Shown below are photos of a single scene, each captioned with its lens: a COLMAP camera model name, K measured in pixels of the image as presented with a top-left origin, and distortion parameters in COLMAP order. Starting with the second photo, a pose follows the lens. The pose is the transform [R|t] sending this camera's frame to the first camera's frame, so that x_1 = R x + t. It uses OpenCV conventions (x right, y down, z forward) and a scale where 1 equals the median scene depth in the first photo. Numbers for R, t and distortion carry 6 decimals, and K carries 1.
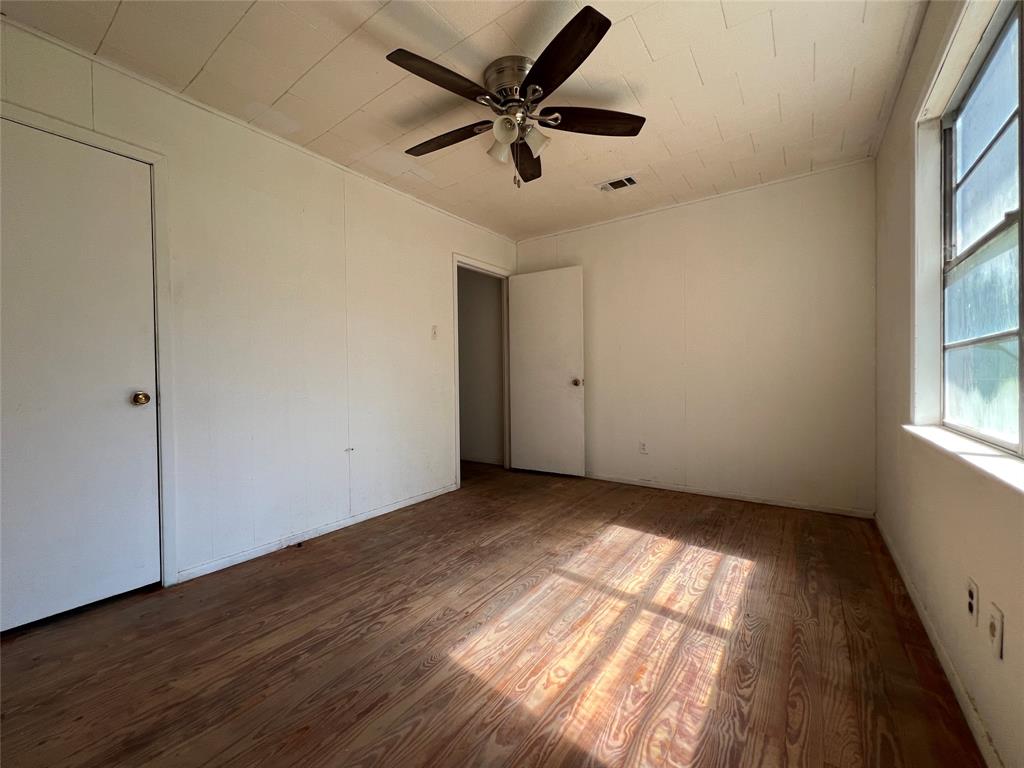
lens RADIAL K [[412.1, 0, 512.0], [0, 412.1, 384.0], [0, 0, 1]] dist [-0.001386, -0.000023]
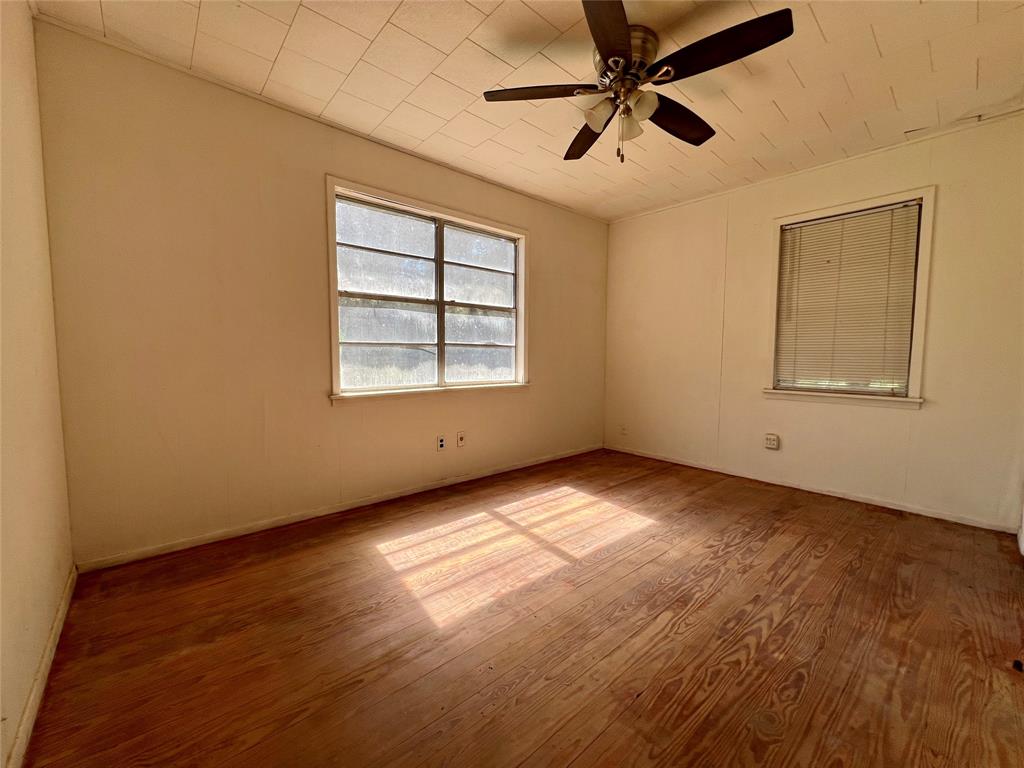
lens RADIAL K [[410.6, 0, 512.0], [0, 410.6, 384.0], [0, 0, 1]] dist [0.000689, 0.000266]
pose [[-0.974723, -0.011117, 0.223140, 0.042131], [0.008507, 0.996190, 0.086792, -0.055251], [-0.223255, 0.086497, -0.970915, 2.123920]]
